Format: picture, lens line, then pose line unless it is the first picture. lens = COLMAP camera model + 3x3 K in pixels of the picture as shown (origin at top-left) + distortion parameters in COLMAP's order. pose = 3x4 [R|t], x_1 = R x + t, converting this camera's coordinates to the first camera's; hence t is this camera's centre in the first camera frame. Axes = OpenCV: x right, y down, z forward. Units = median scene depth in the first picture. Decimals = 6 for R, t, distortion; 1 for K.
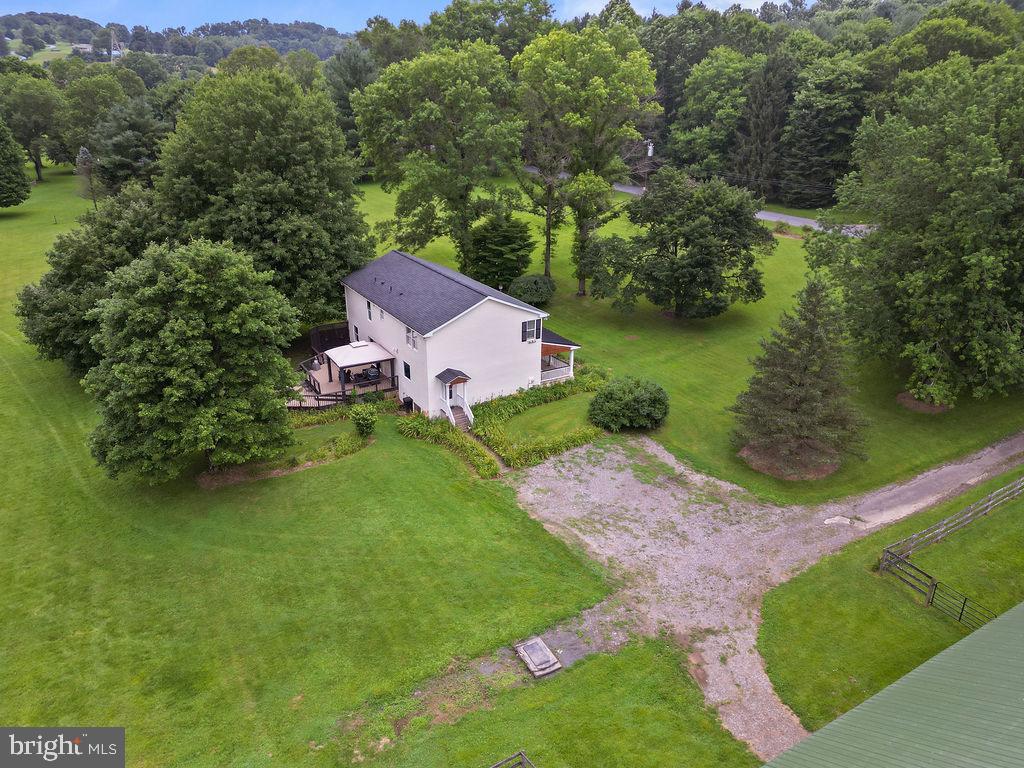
lens RADIAL K [[710.7, 0, 512.0], [0, 710.7, 384.0], [0, 0, 1]] dist [0.066692, -0.061793]
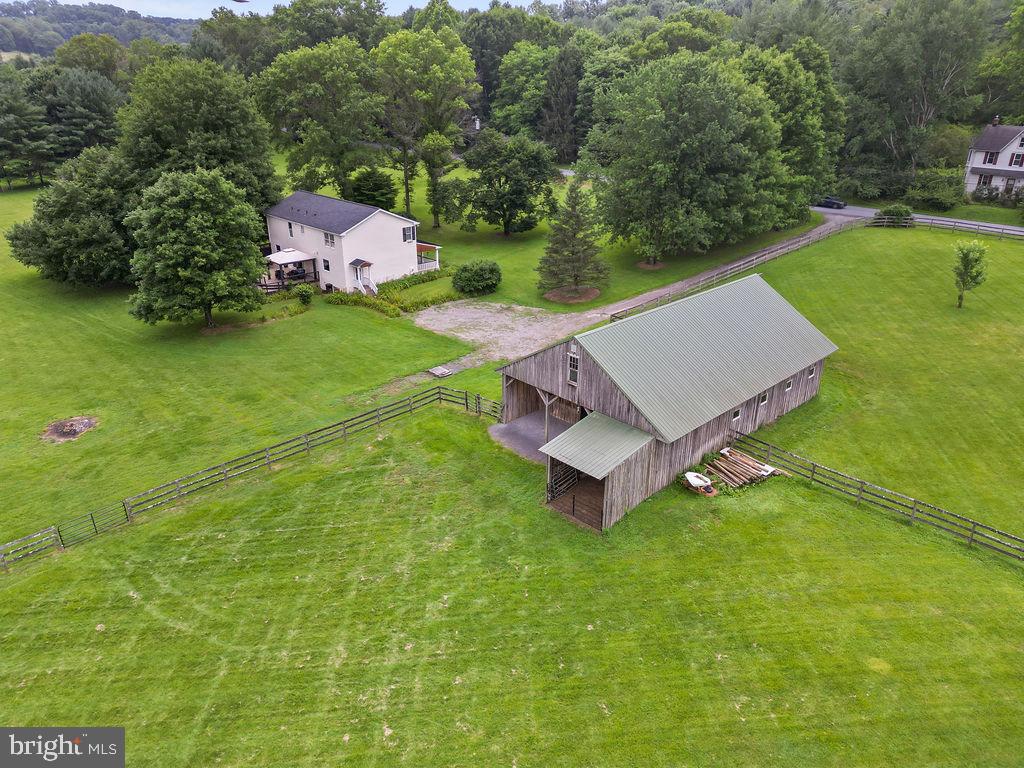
lens RADIAL K [[710.7, 0, 512.0], [0, 710.7, 384.0], [0, 0, 1]] dist [0.066692, -0.061793]
pose [[0.974933, -0.091008, 0.203036, -0.092468], [0.087669, 0.995826, 0.025399, 0.213468], [-0.204500, -0.006963, 0.978842, -0.510412]]
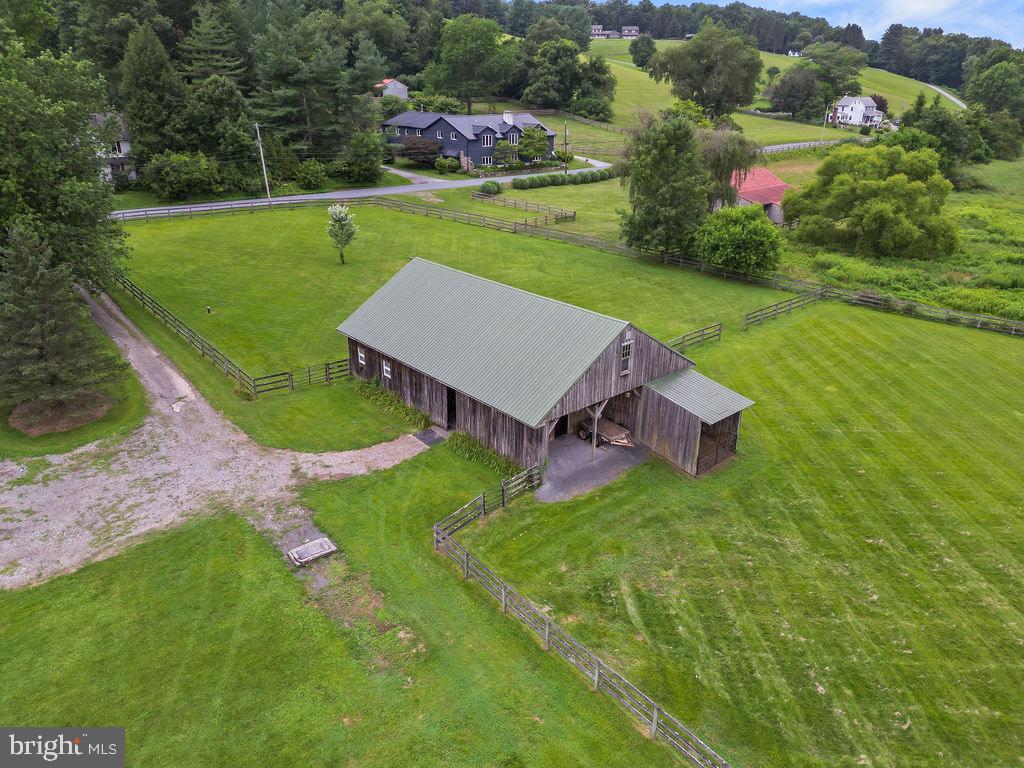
lens RADIAL K [[710.7, 0, 512.0], [0, 710.7, 384.0], [0, 0, 1]] dist [0.066692, -0.061793]
pose [[-0.183901, -0.390685, 0.901968, -0.515504], [0.365855, 0.824483, 0.431716, -0.111319], [-0.912322, 0.409382, -0.008689, 0.348991]]
